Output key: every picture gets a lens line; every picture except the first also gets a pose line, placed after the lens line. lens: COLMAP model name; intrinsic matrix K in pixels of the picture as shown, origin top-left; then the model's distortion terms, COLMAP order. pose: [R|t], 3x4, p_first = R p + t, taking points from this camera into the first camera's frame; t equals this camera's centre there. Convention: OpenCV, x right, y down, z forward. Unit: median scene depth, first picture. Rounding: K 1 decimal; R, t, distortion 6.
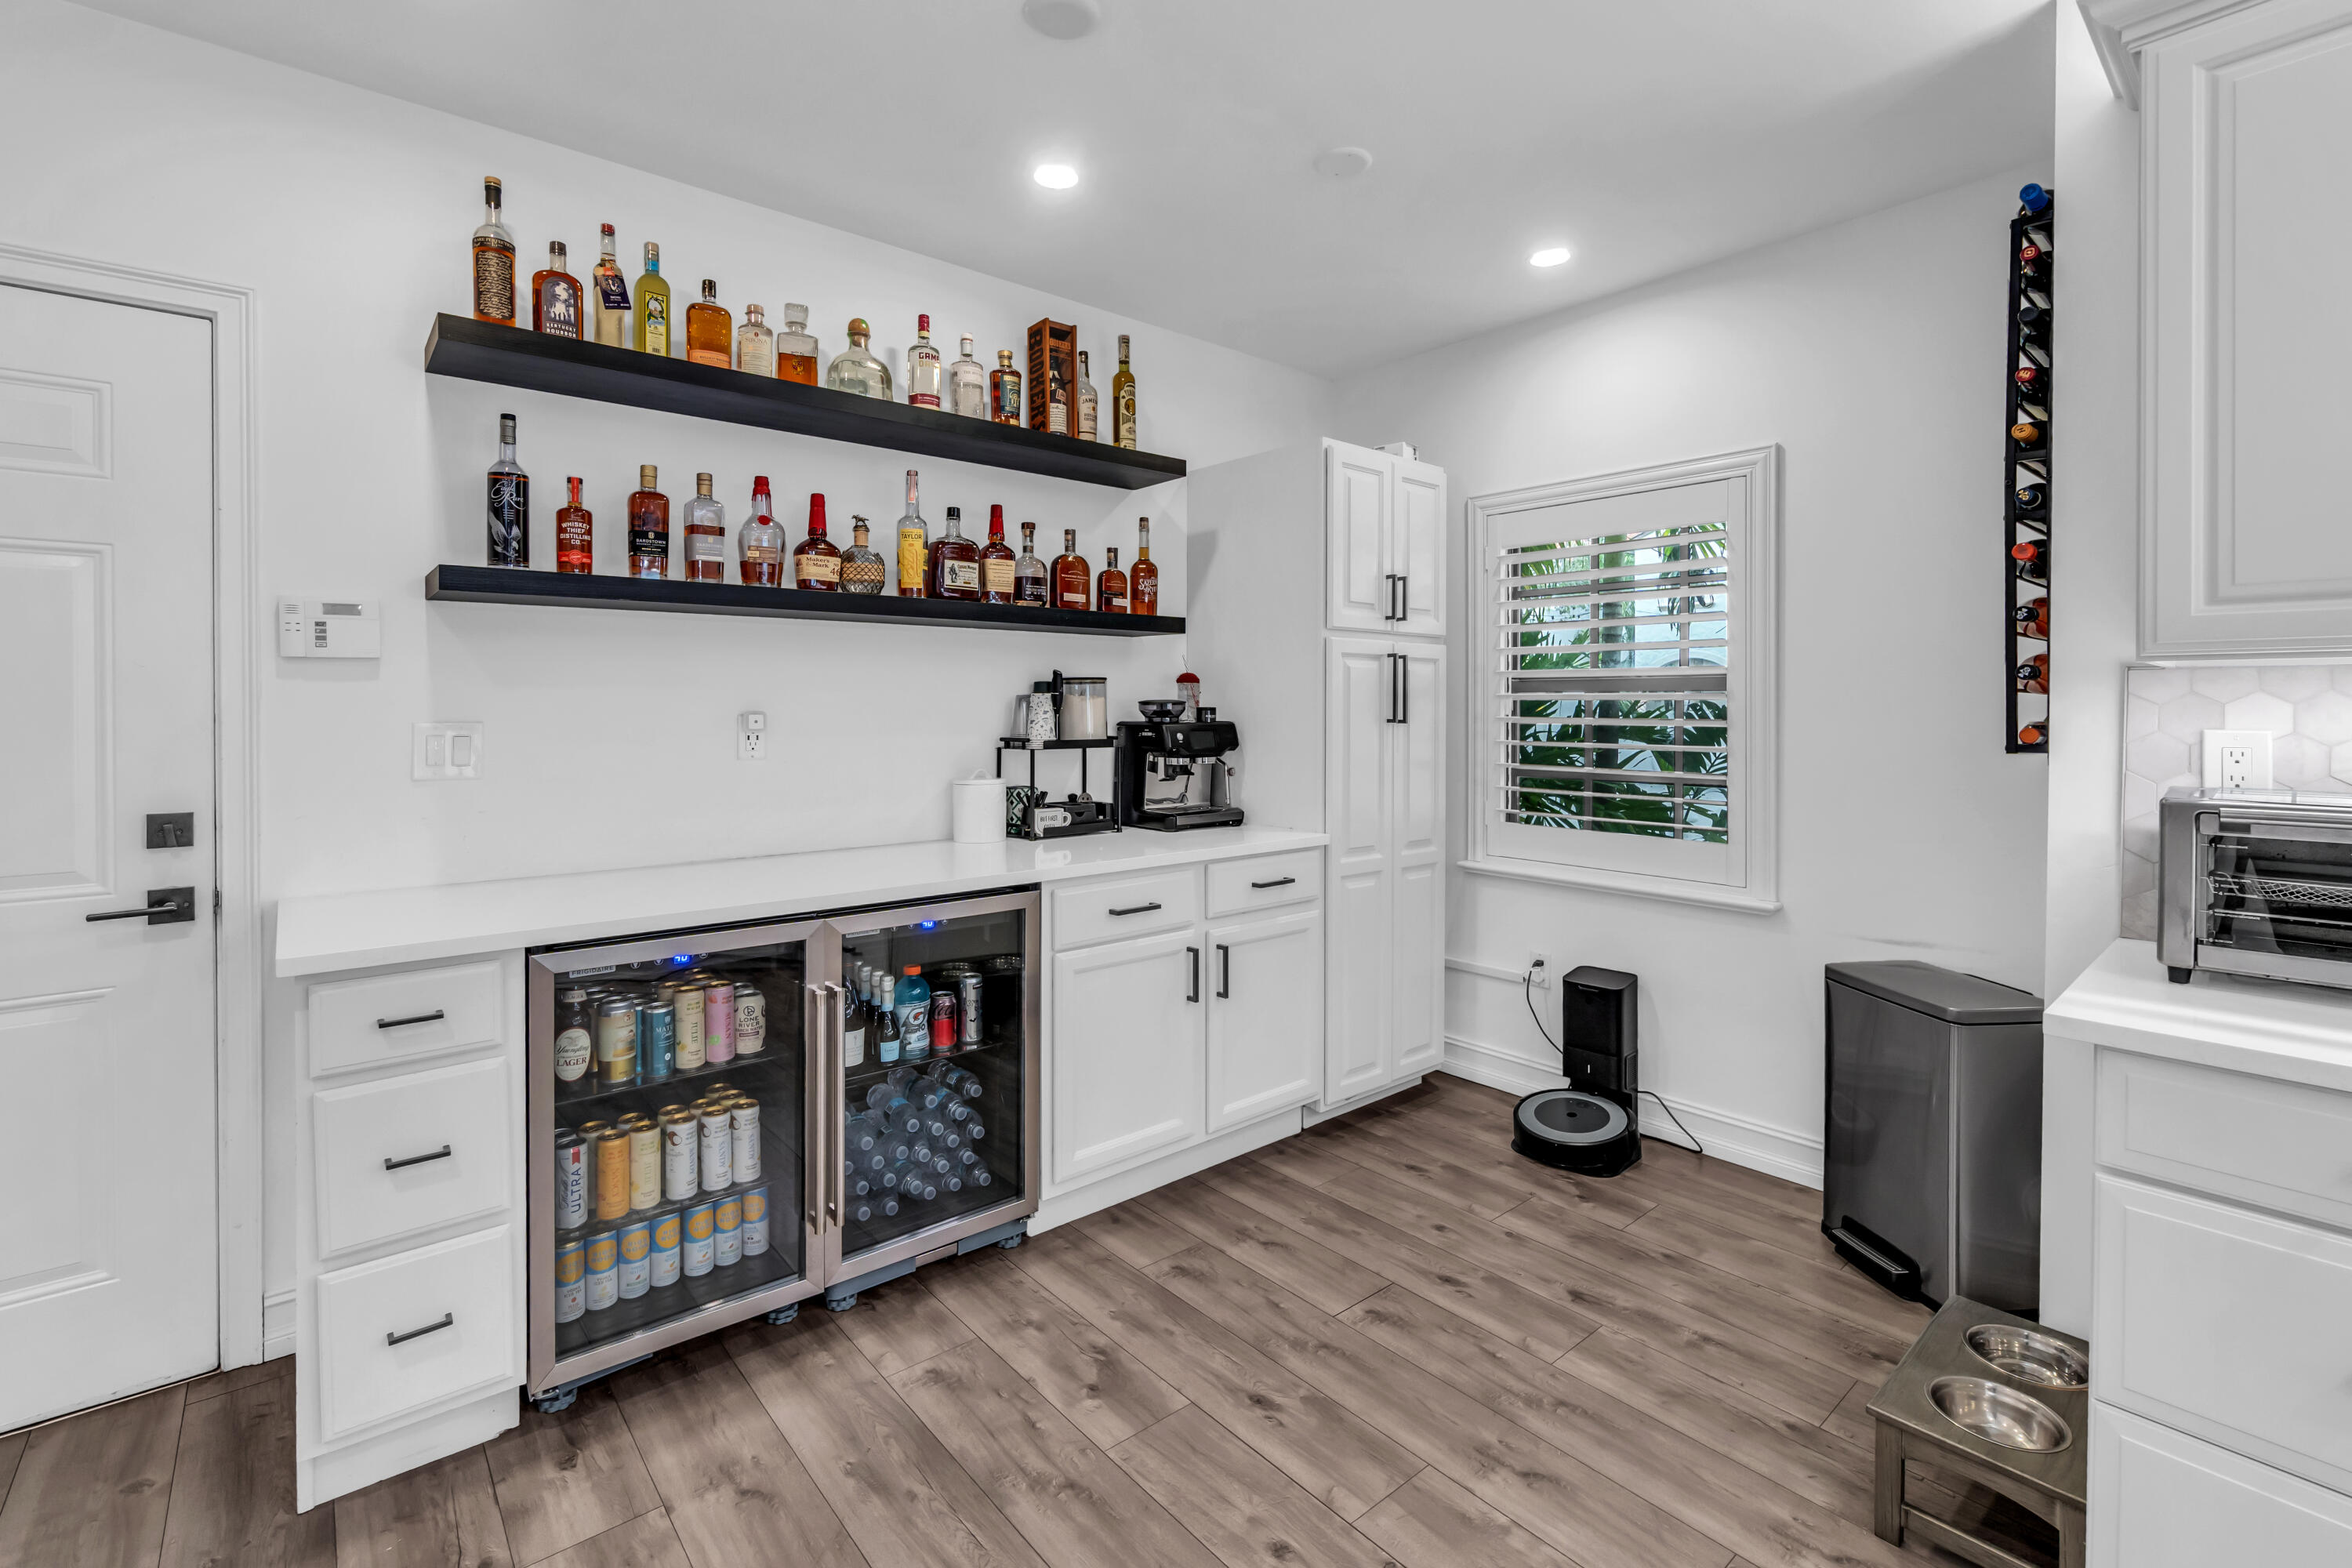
lens RADIAL K [[1050.7, 0, 1182.4], [0, 1050.7, 708.0], [0, 0, 1]] dist [0.001528, 0.000385]
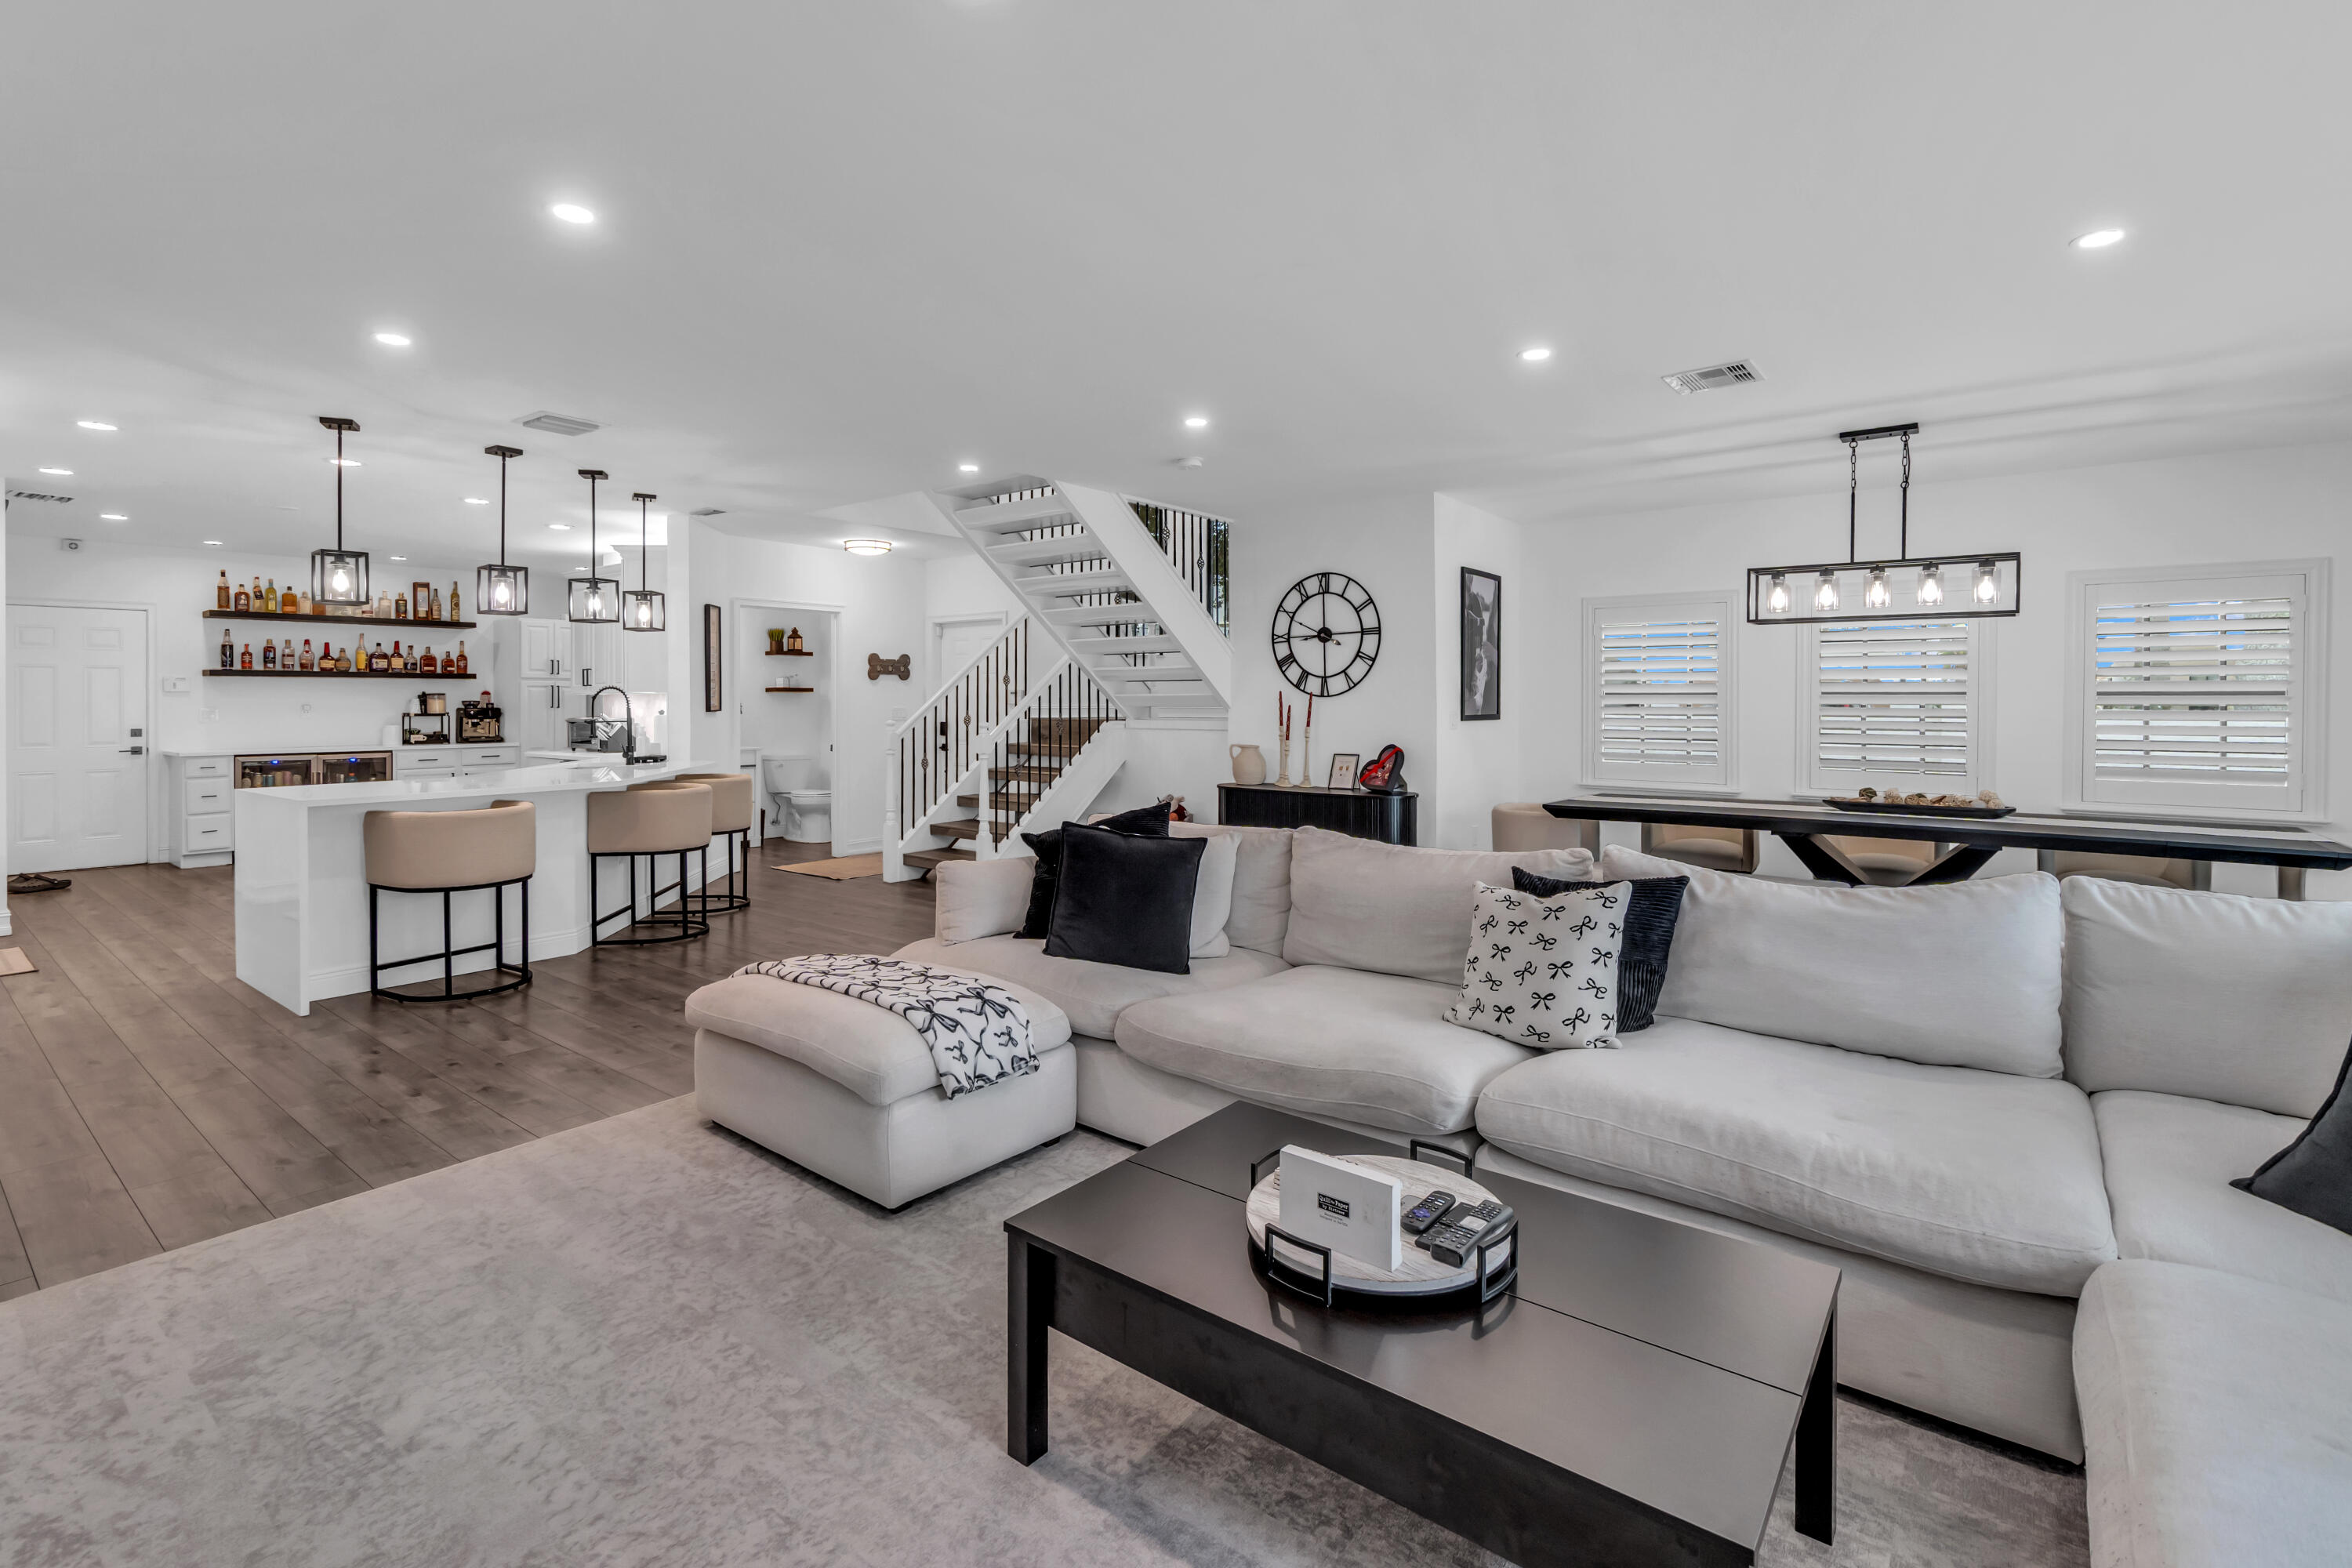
lens RADIAL K [[1057.3, 0, 1175.6], [0, 1057.3, 696.7], [0, 0, 1]] dist [-0.000637, -0.000112]
pose [[0.981589, -0.001292, 0.190999, 1.610999], [0.001632, 0.999997, -0.001625, -0.012253], [-0.190997, 0.001907, 0.981589, -2.747396]]
